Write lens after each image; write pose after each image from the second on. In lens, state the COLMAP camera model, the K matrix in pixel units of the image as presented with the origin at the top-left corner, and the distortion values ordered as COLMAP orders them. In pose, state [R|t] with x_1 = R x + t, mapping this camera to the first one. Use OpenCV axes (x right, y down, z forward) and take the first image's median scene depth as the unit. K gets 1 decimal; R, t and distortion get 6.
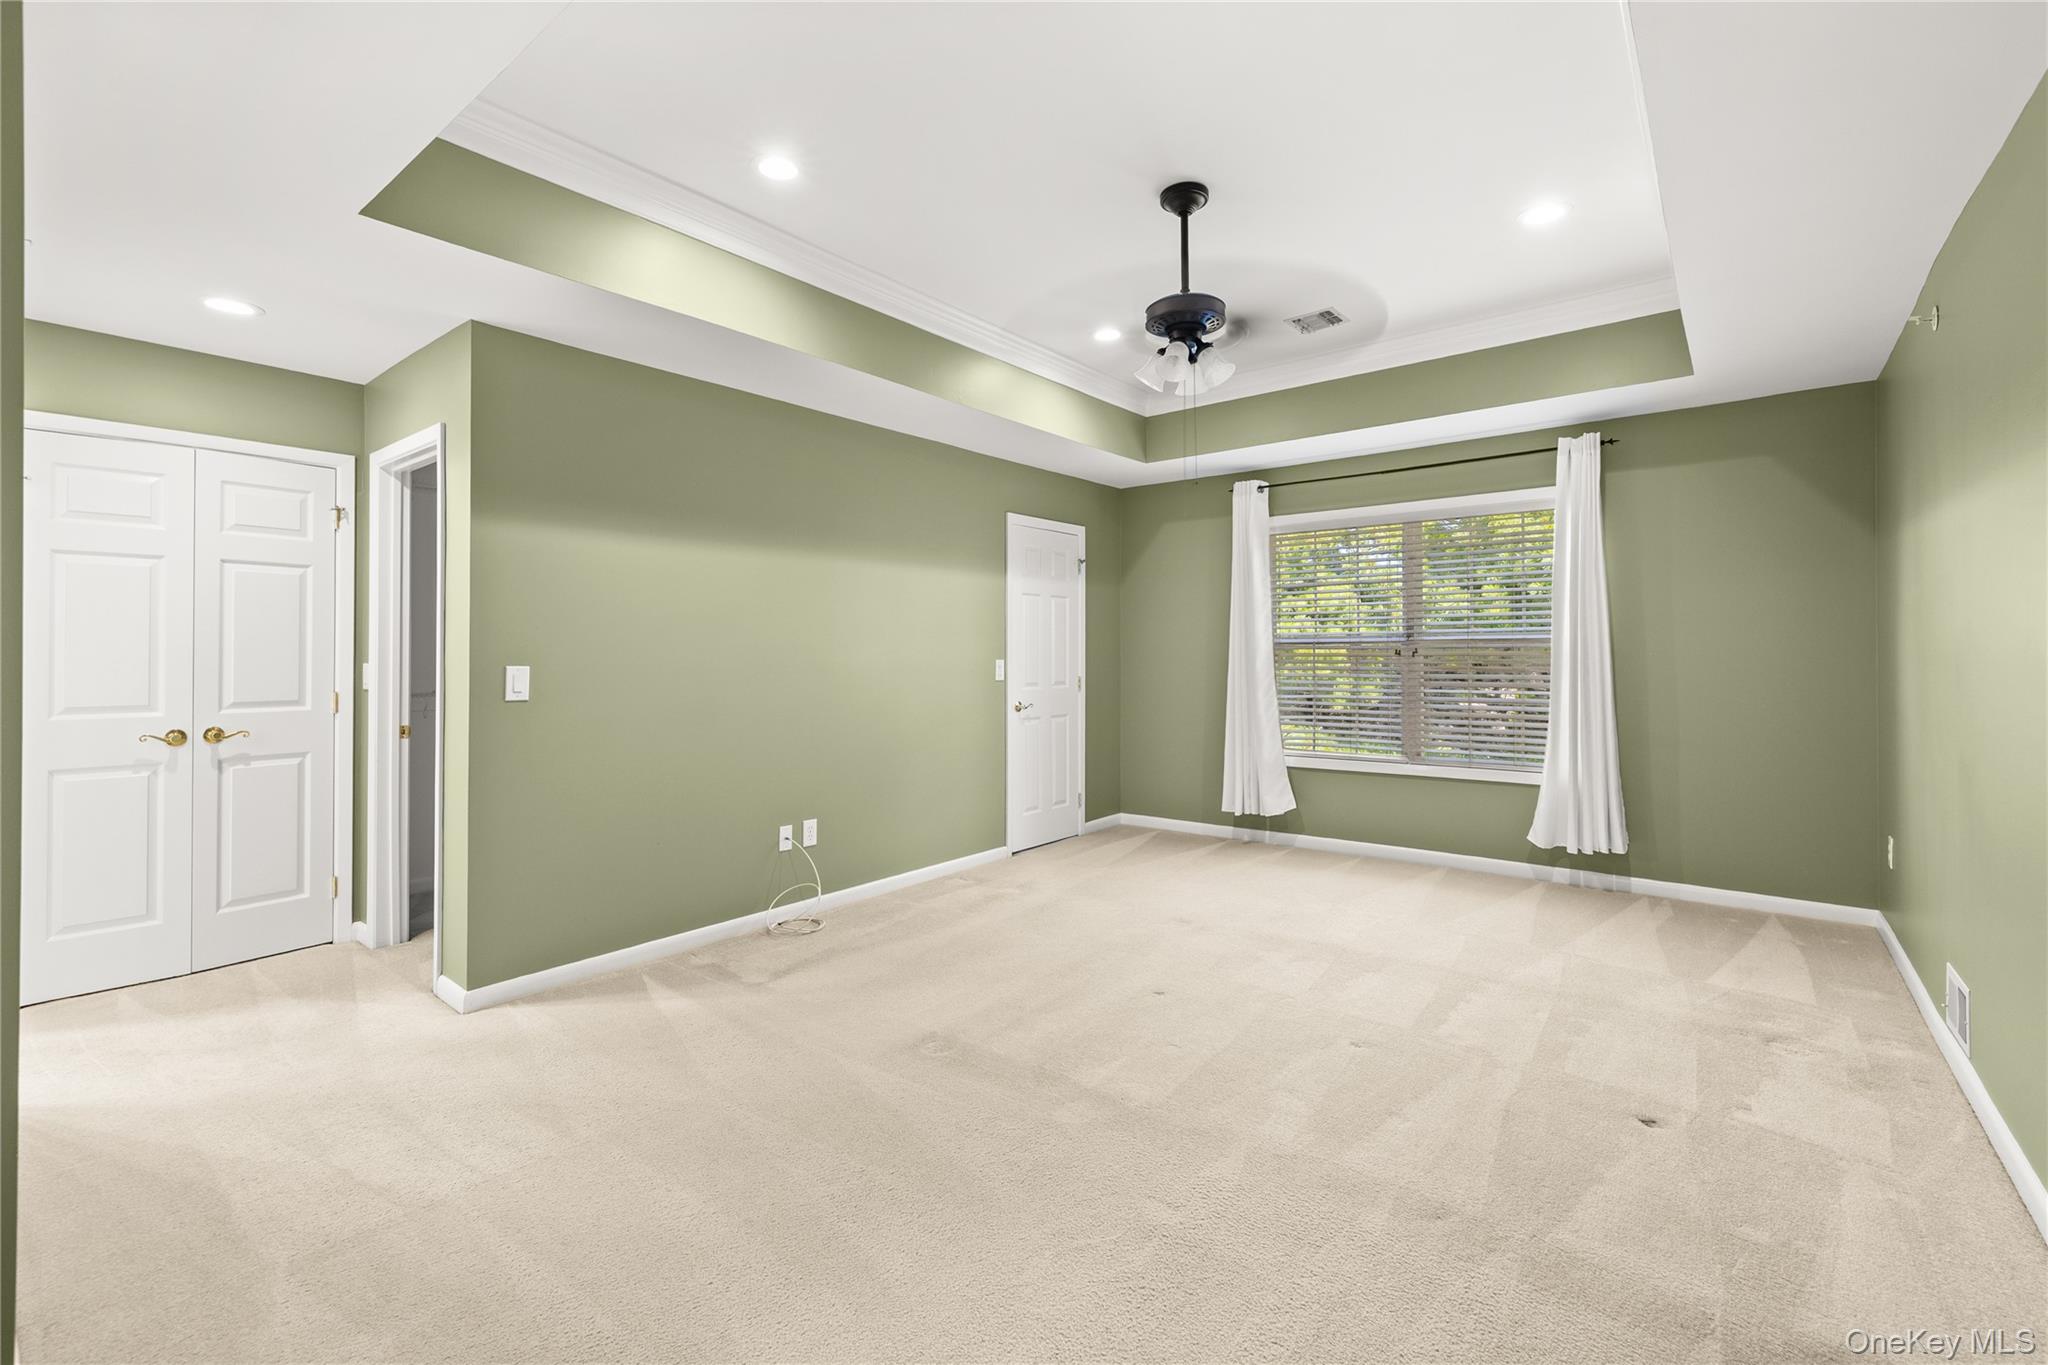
lens RADIAL K [[883.7, 0, 1024.0], [0, 883.7, 682.5], [0, 0, 1]] dist [0.001276, 0.000071]
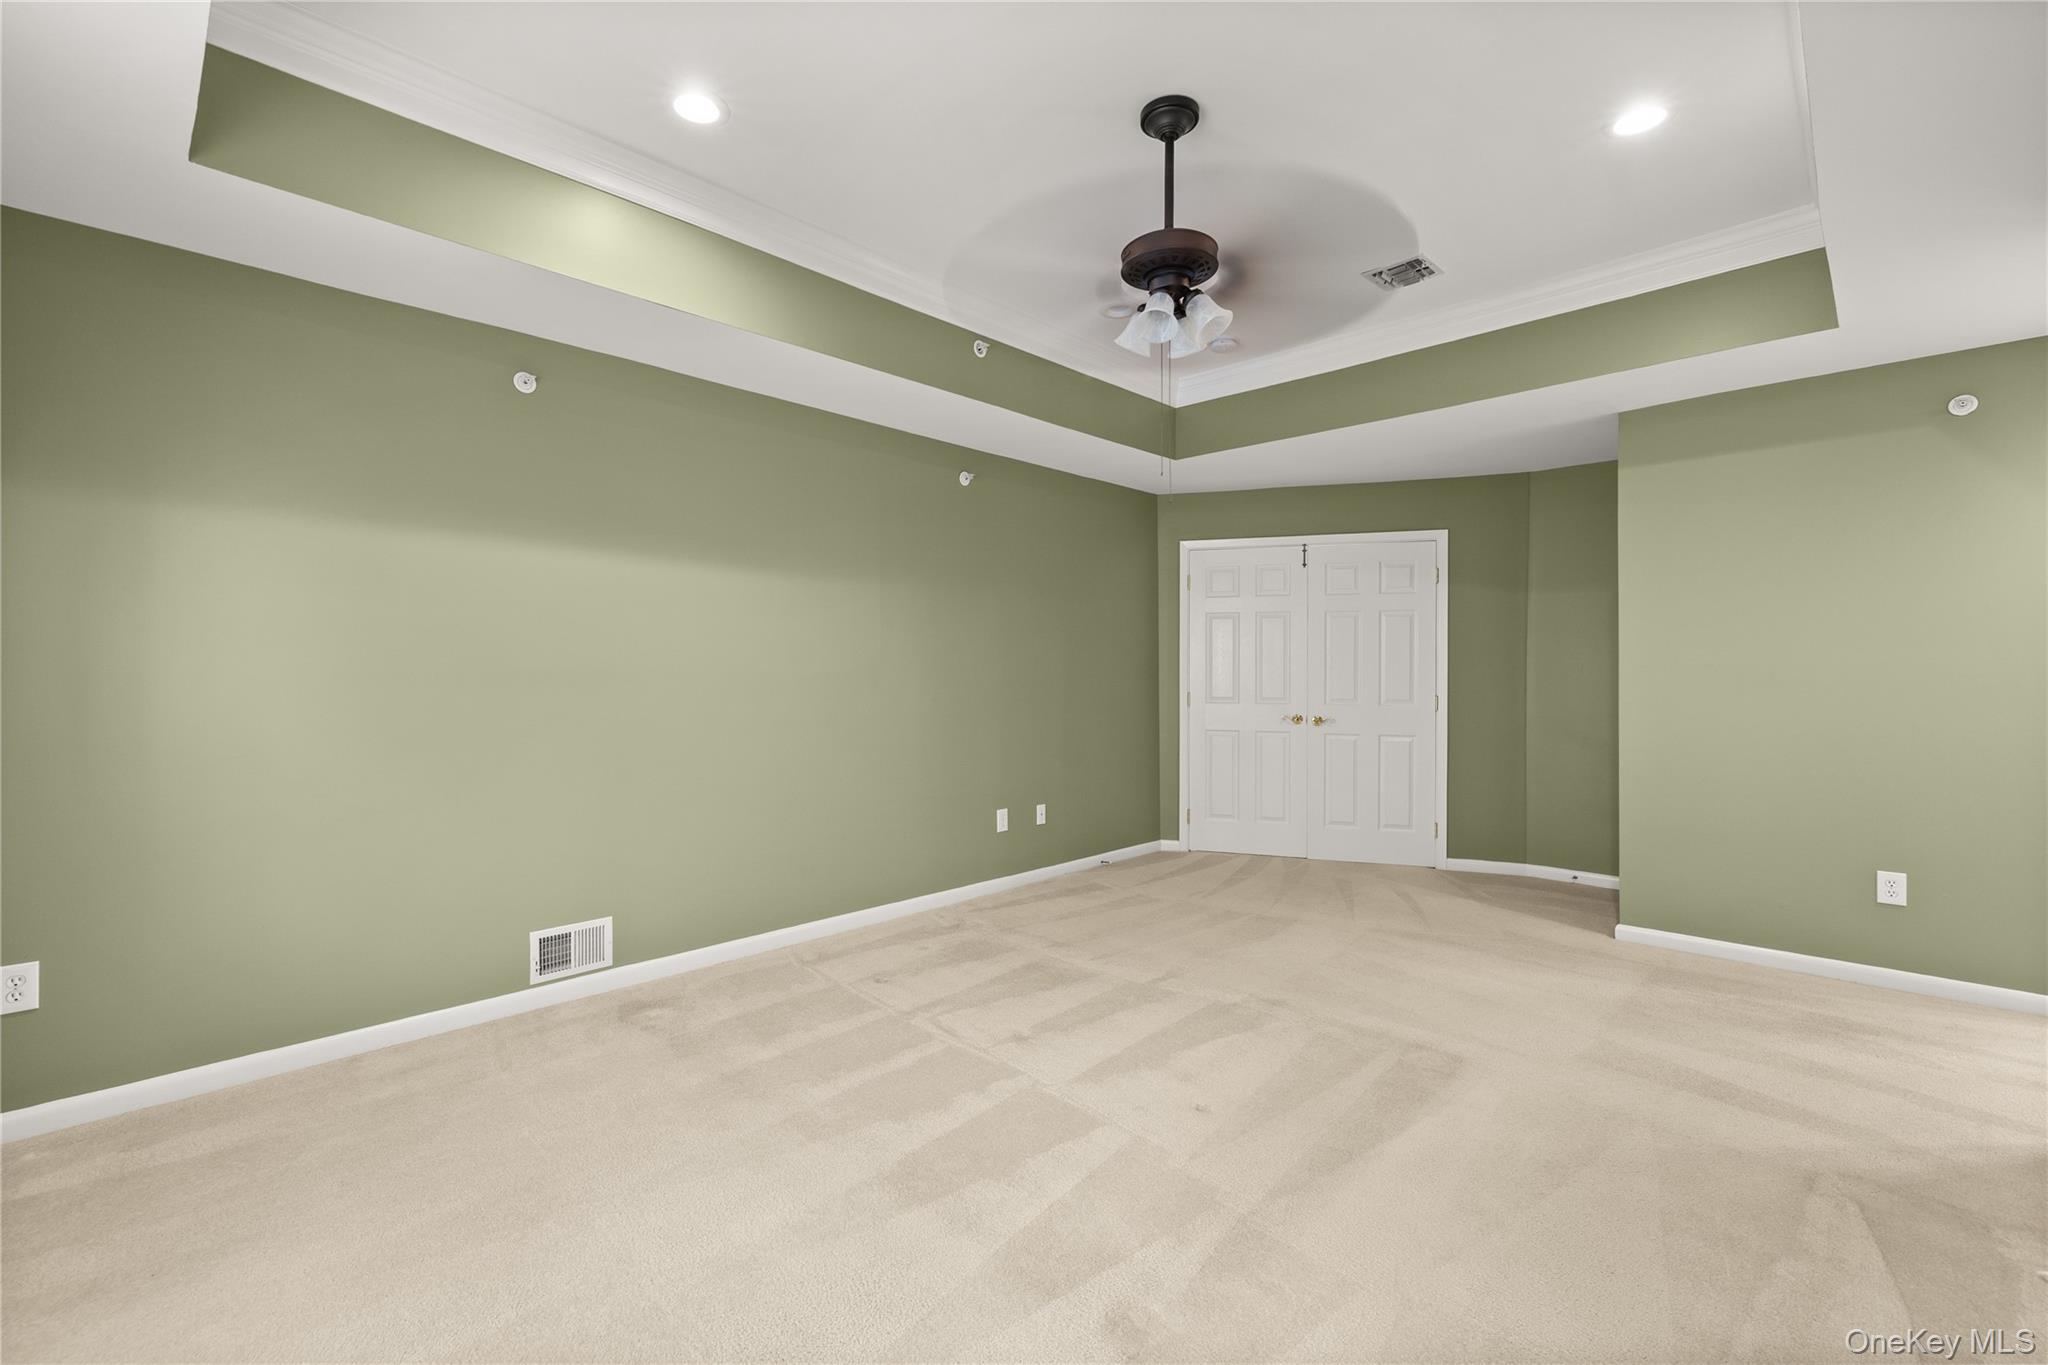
lens RADIAL K [[883.7, 0, 1024.0], [0, 883.7, 682.5], [0, 0, 1]] dist [0.001276, 0.000071]
pose [[0.995840, 0.010505, -0.090508, 0.125607], [-0.011933, 0.999813, -0.015249, -0.008660], [0.090331, 0.016266, 0.995779, 0.176482]]
